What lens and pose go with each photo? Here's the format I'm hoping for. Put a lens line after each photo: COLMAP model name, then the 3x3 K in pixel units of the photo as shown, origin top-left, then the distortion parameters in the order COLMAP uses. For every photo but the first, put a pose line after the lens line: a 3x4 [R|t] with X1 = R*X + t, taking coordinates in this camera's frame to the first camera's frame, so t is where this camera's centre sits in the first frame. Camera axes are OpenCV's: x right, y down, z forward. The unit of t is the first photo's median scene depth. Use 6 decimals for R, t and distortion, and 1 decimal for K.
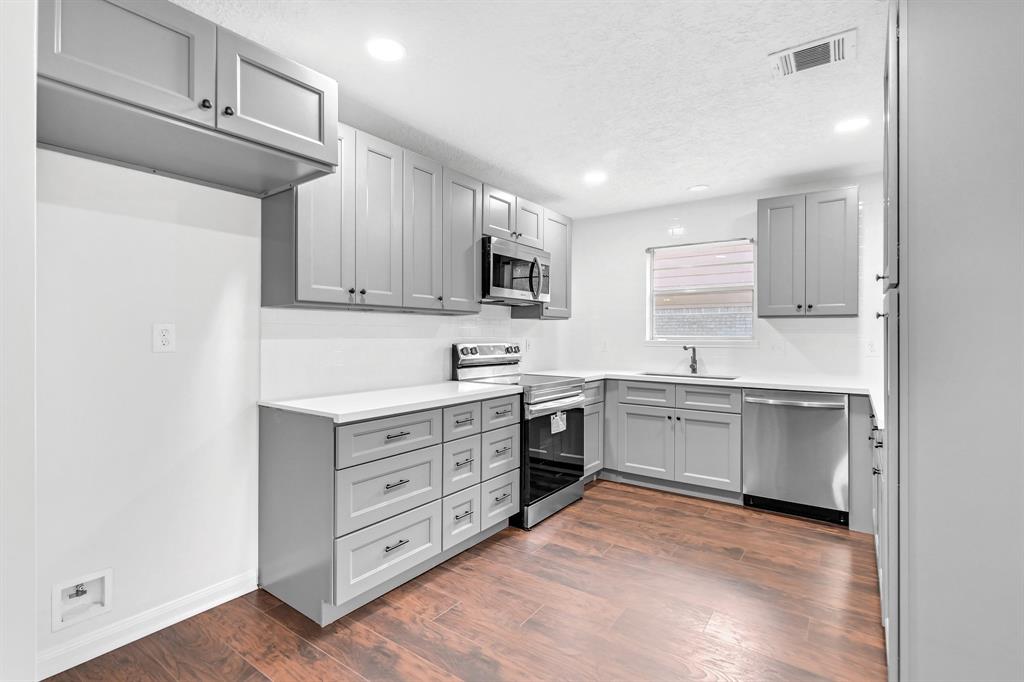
lens RADIAL K [[481.9, 0, 512.5], [0, 481.9, 337.3], [0, 0, 1]] dist [0.000259, -0.000026]
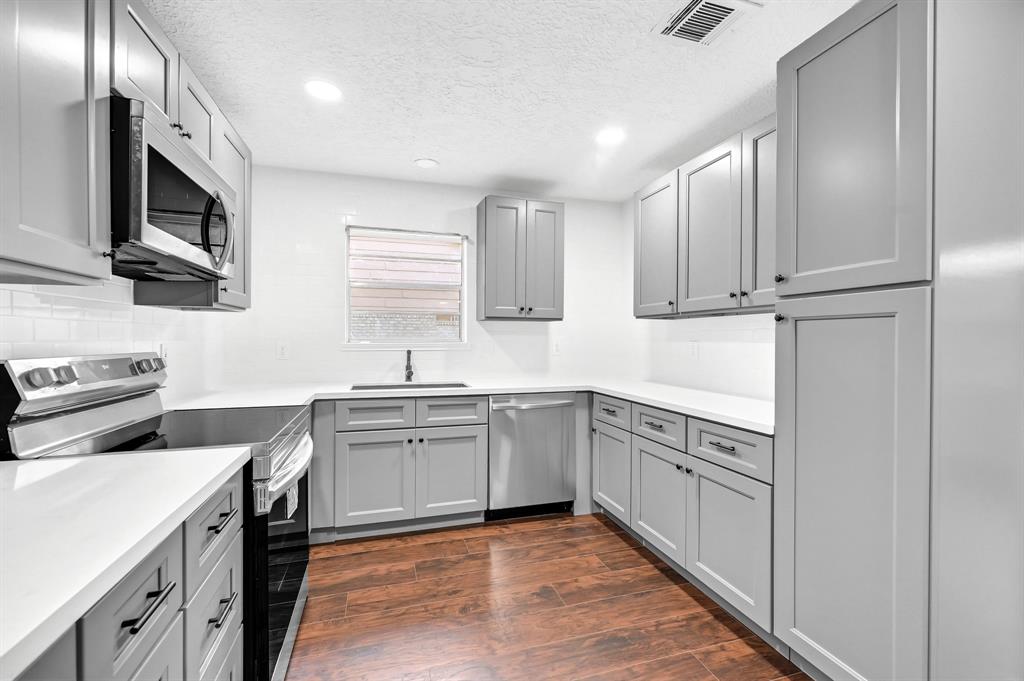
lens RADIAL K [[422.5, 0, 507.4], [0, 422.5, 343.5], [0, 0, 1]] dist [0.000066, -0.000088]
pose [[0.620949, -0.011909, 0.783761, -0.122133], [0.002550, 0.999910, 0.013172, -0.002724], [-0.783847, -0.006181, 0.620923, 0.463708]]
